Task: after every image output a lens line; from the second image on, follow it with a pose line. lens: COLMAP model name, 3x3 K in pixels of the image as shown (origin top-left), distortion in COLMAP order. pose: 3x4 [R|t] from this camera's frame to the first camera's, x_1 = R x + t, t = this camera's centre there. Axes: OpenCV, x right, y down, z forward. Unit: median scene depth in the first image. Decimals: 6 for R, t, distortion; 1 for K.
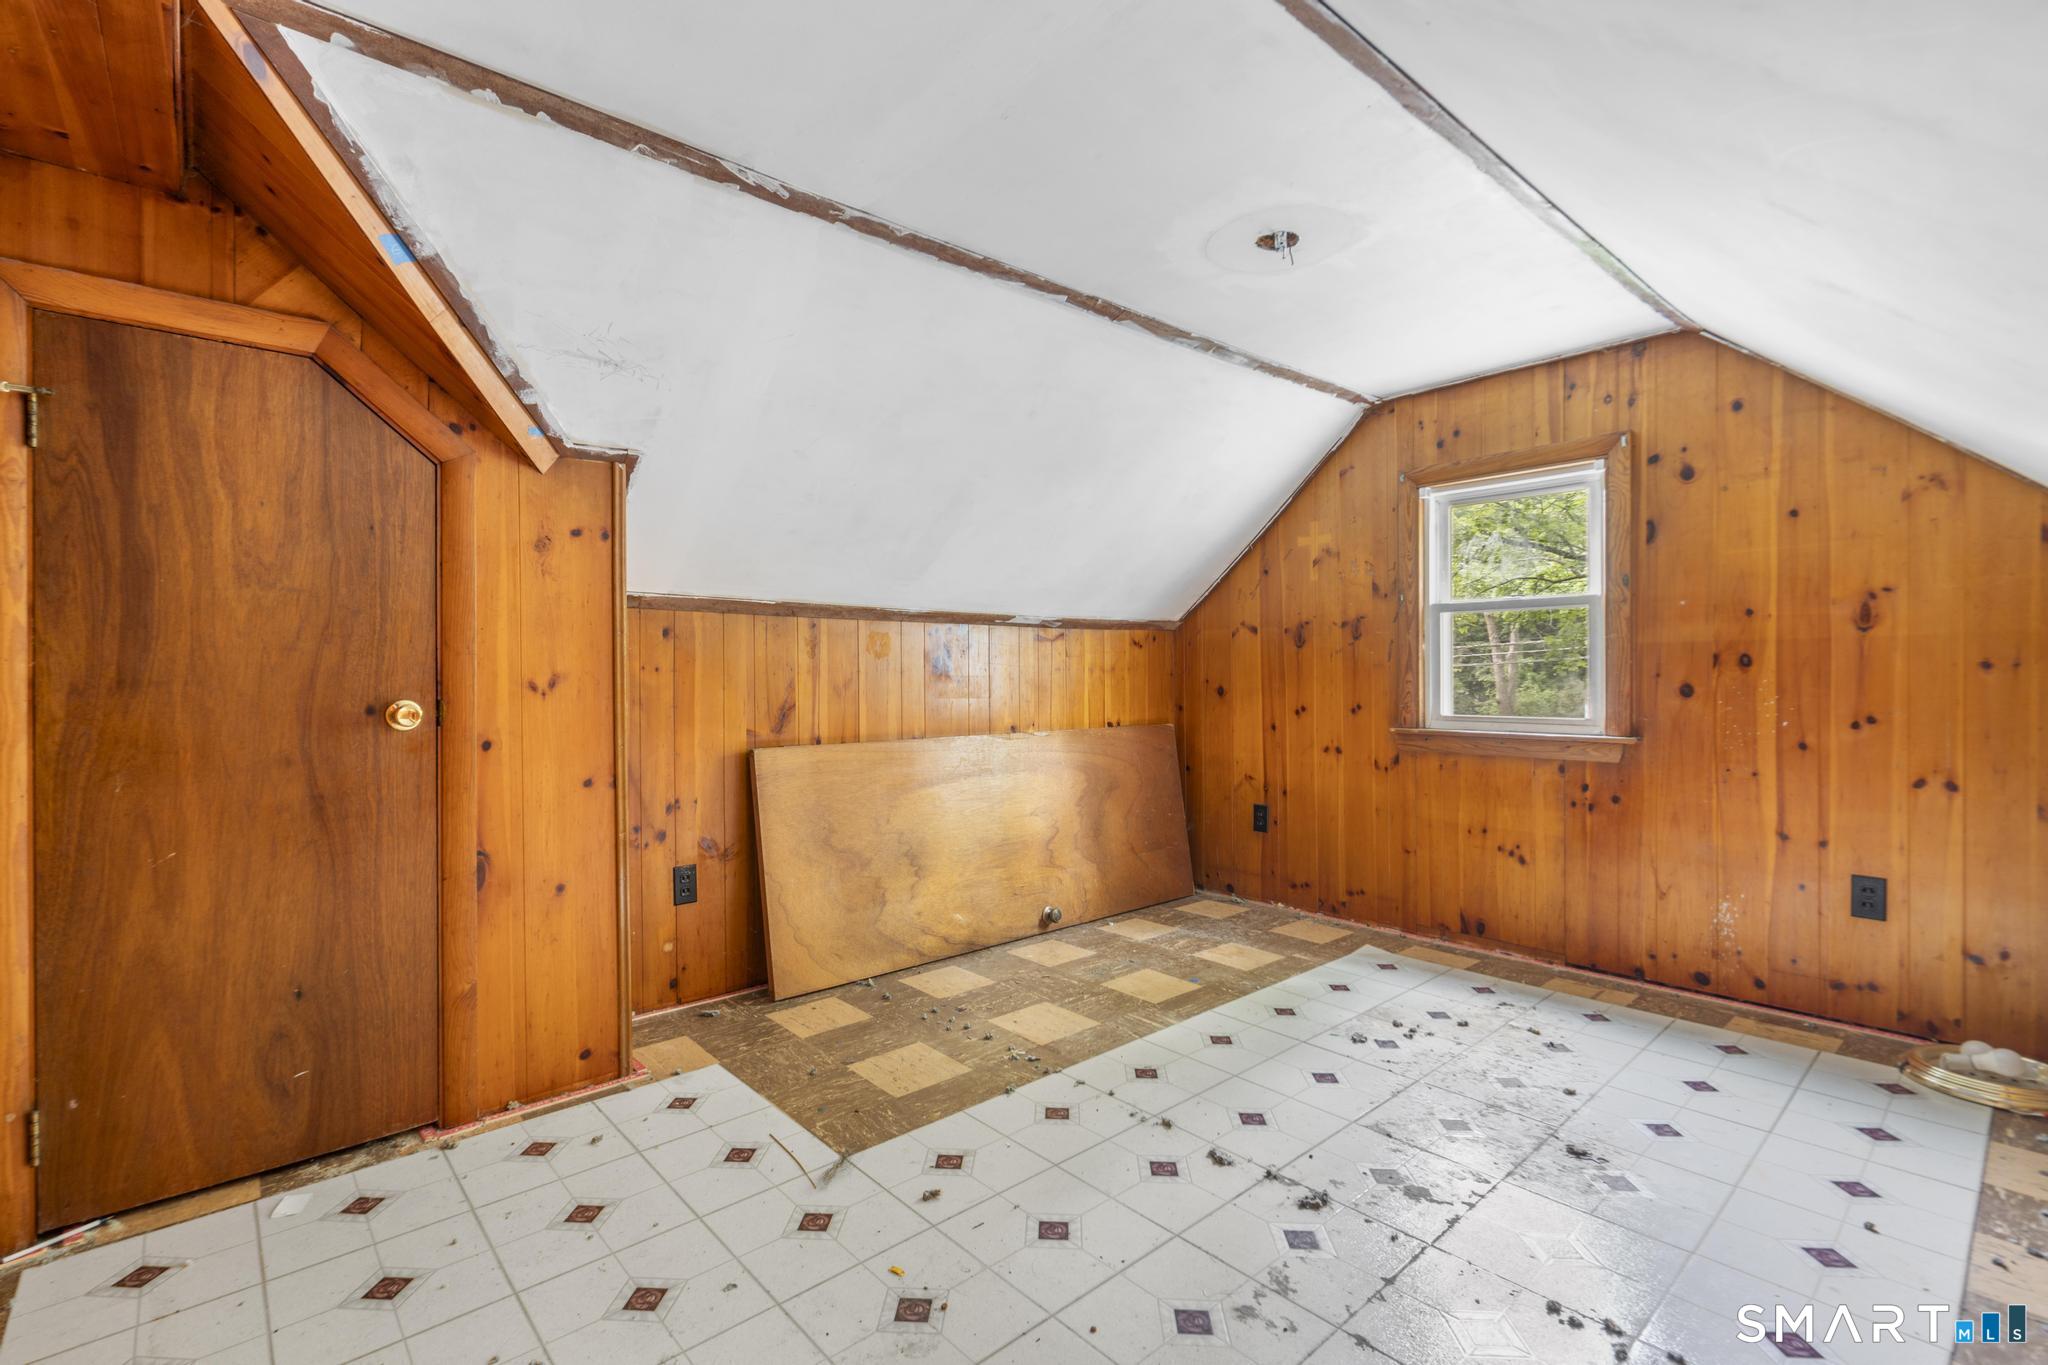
lens RADIAL K [[934.0, 0, 1004.2], [0, 934.0, 685.2], [0, 0, 1]] dist [-0.007615, 0.005002]
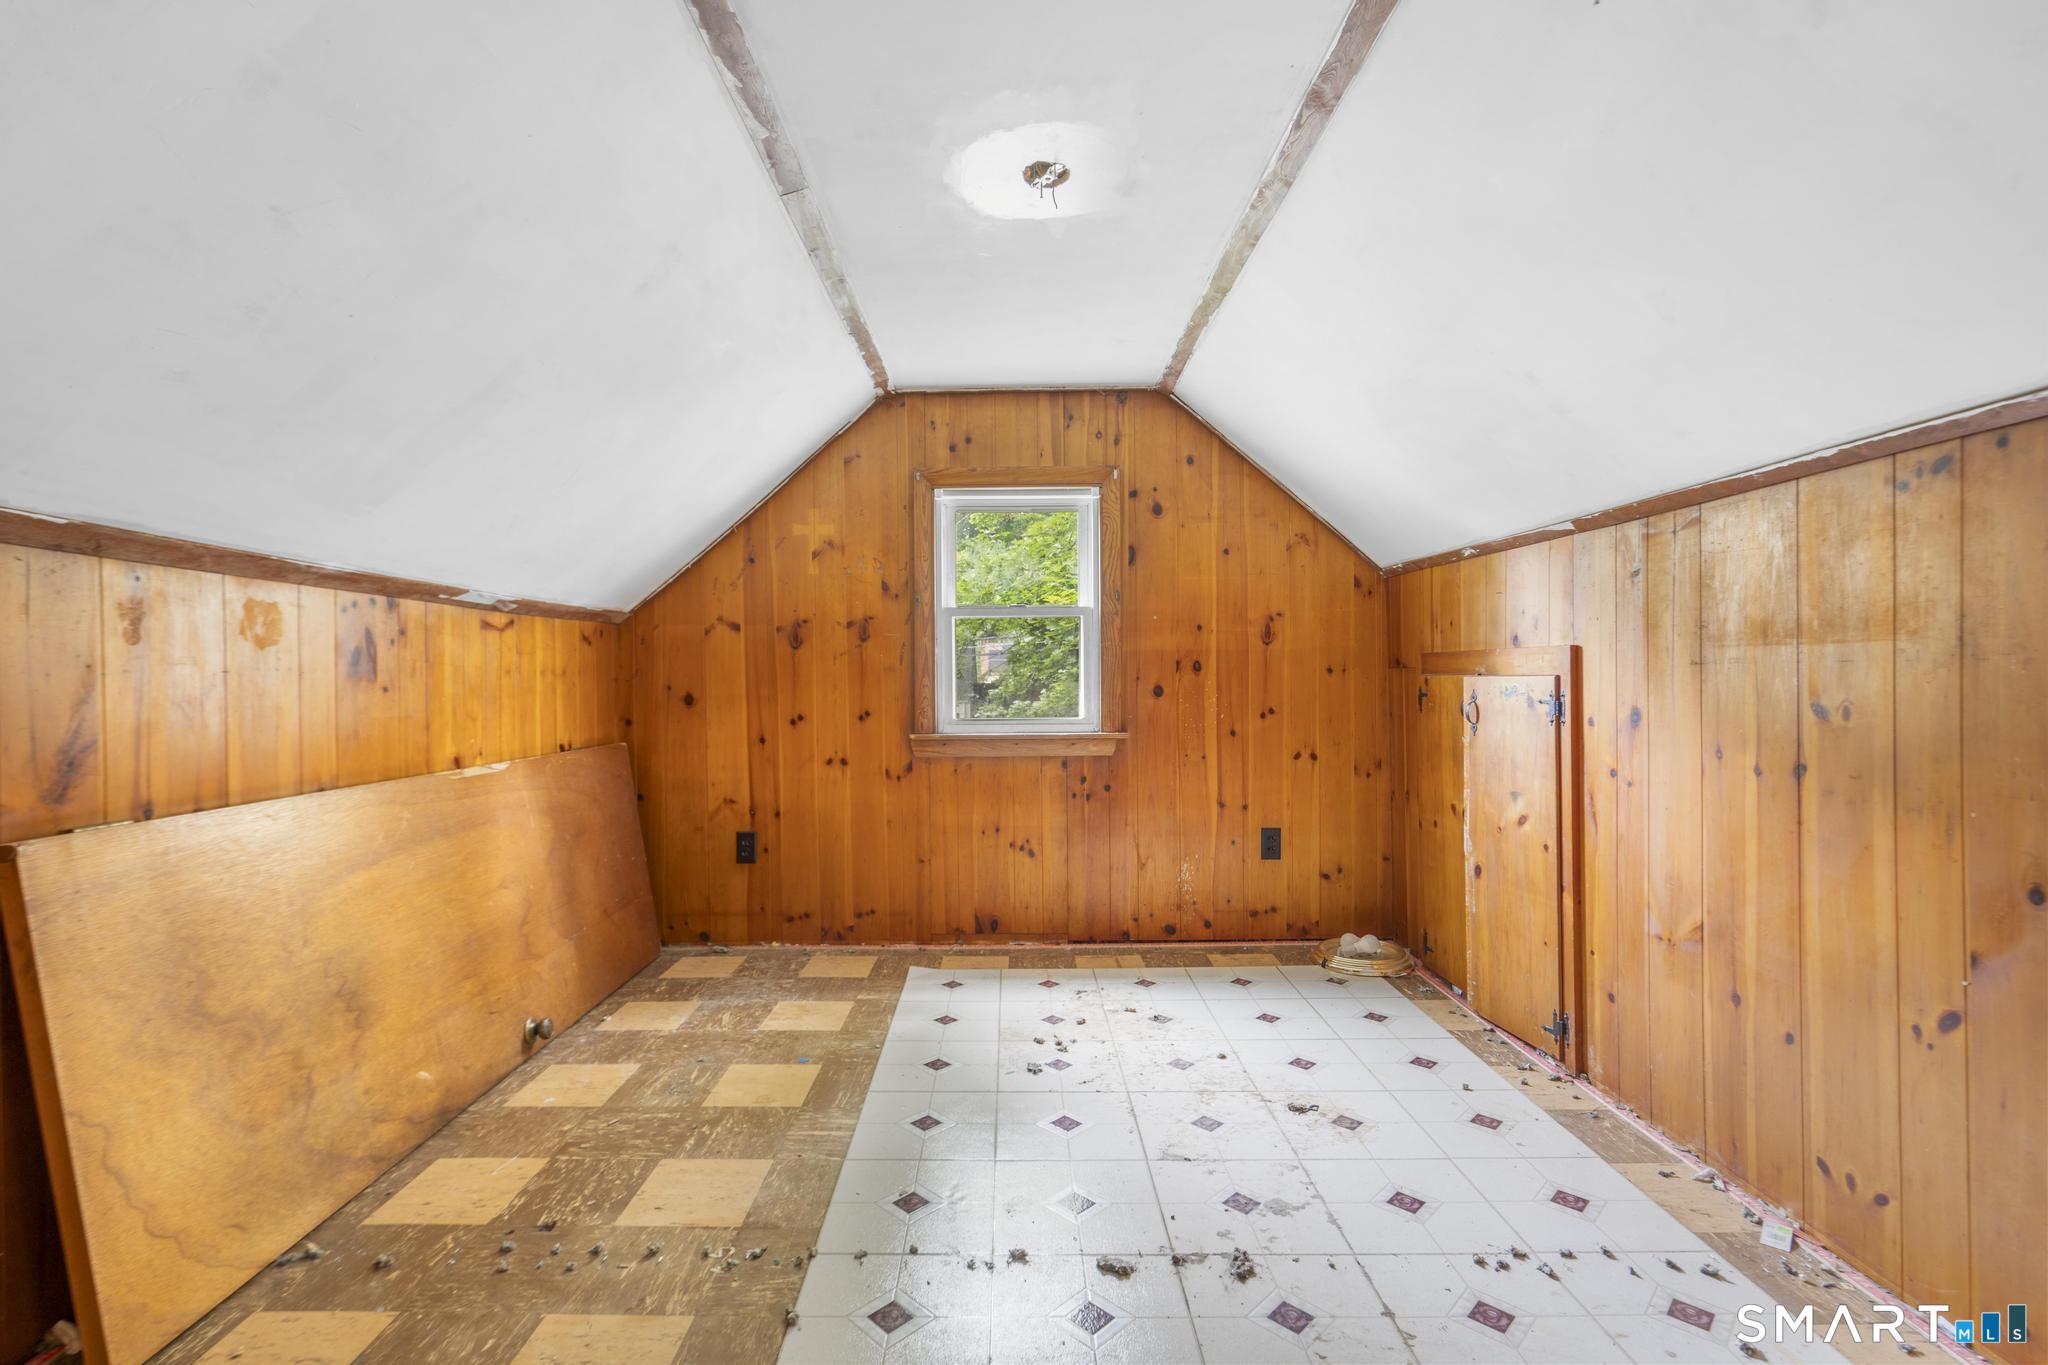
lens RADIAL K [[934.0, 0, 1016.6], [0, 934.0, 683.8], [0, 0, 1]] dist [-0.007615, 0.005002]
pose [[0.656192, -0.003956, 0.754584, -0.274321], [0.012721, 0.999902, -0.005820, 0.000927], [-0.754487, 0.013418, 0.656178, 0.330426]]
